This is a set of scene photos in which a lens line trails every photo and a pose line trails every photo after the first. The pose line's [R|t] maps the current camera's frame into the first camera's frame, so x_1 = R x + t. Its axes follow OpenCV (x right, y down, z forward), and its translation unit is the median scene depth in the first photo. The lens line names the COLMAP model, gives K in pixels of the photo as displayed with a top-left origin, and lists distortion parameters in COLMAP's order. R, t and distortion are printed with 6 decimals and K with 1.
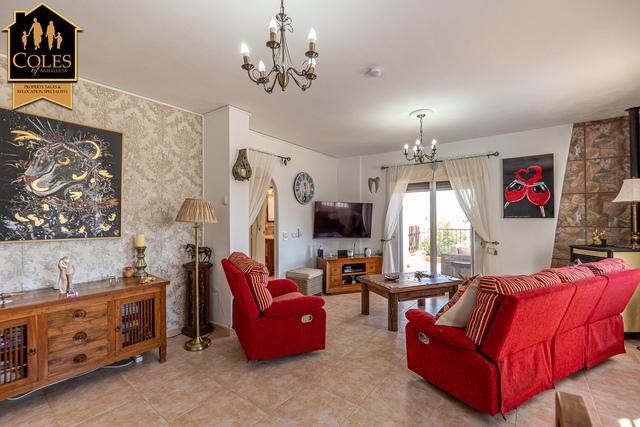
lens RADIAL K [[275.9, 0, 315.2], [0, 275.9, 216.5], [0, 0, 1]] dist [-0.003824, -0.000255]
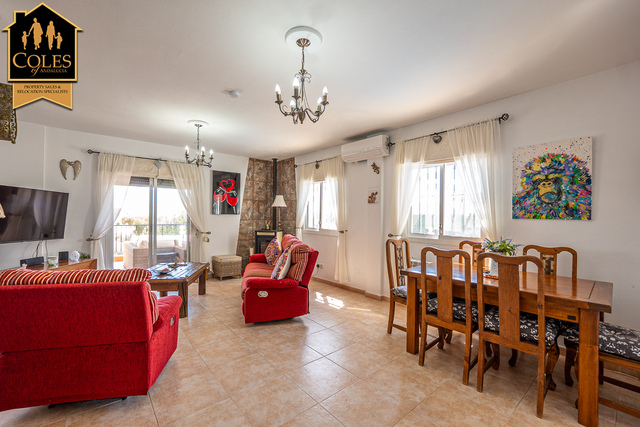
lens RADIAL K [[275.9, 0, 315.2], [0, 275.9, 216.5], [0, 0, 1]] dist [-0.003824, -0.000255]
pose [[0.214569, 0.002922, 0.976704, -0.578108], [-0.013770, 0.999905, 0.000034, 0.011387], [-0.976612, -0.013456, 0.214589, 0.237690]]
